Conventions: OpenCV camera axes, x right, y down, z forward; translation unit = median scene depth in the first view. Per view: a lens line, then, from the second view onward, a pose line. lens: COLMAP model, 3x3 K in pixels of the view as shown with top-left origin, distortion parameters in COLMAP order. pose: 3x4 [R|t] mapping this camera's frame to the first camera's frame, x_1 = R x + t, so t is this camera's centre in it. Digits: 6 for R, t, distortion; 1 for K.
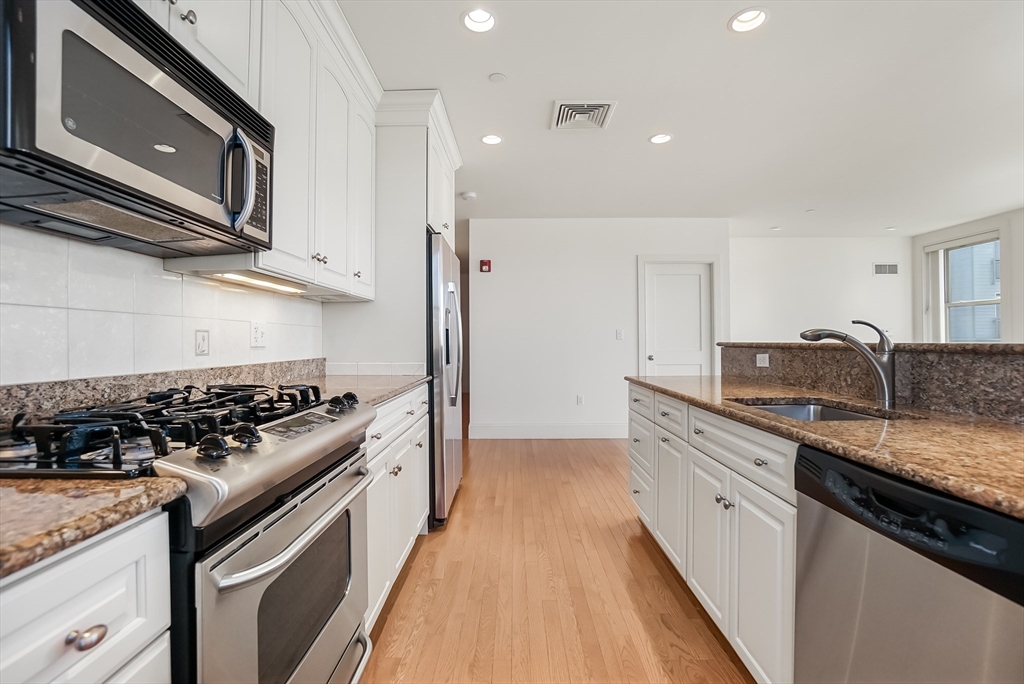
lens RADIAL K [[457.6, 0, 516.6], [0, 457.6, 340.2], [0, 0, 1]] dist [-0.021026, 0.006374]
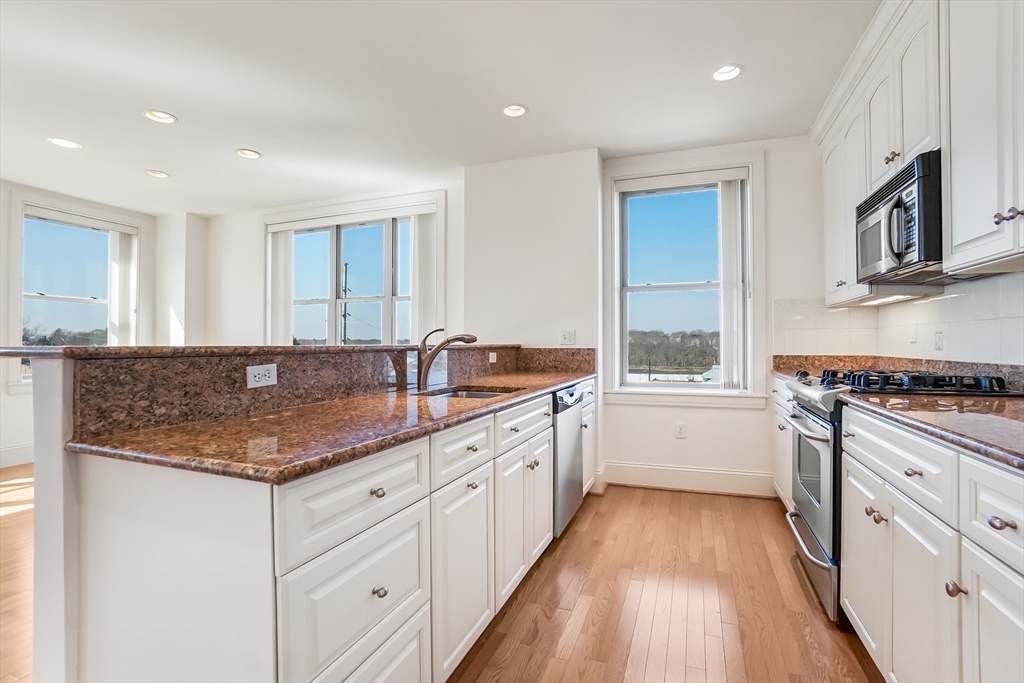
lens RADIAL K [[473.3, 0, 512.3], [0, 473.3, 341.2], [0, 0, 1]] dist [-0.037087, 0.002257]
pose [[-0.929334, 0.008085, 0.369152, 0.003243], [0.005373, 0.999951, -0.008374, 0.007194], [-0.369202, -0.005799, -0.929331, 1.739381]]
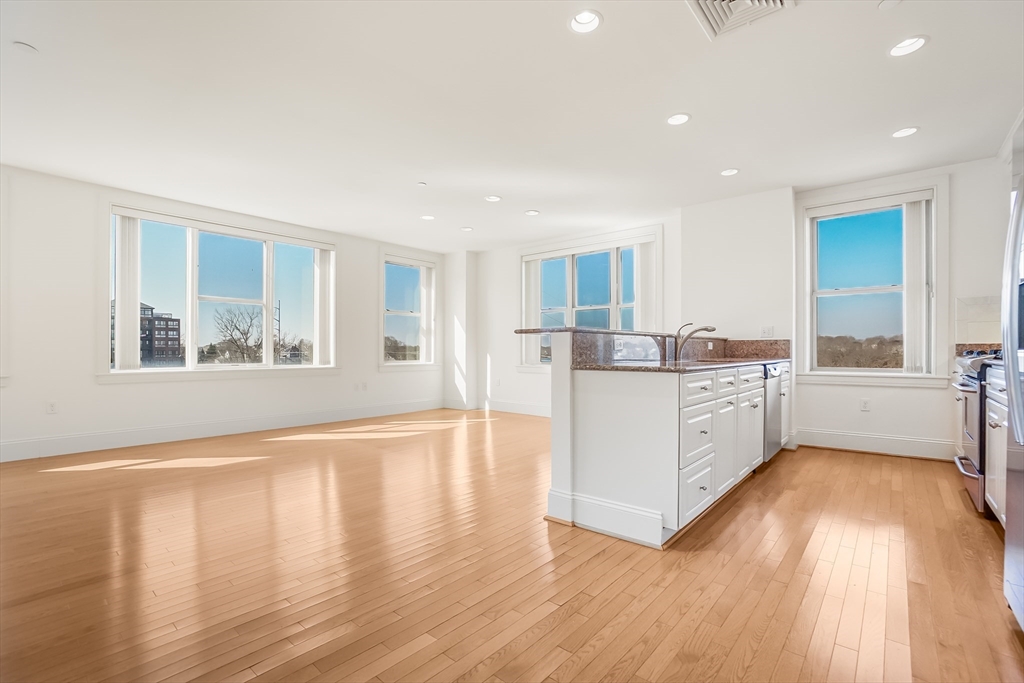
lens RADIAL K [[460.0, 0, 513.7], [0, 460.0, 354.7], [0, 0, 1]] dist [-0.036669, 0.010113]
pose [[-0.756509, 0.000188, 0.653983, -0.062998], [0.003690, 0.999985, 0.003982, 0.077329], [-0.653973, 0.005426, -0.756499, 2.524688]]
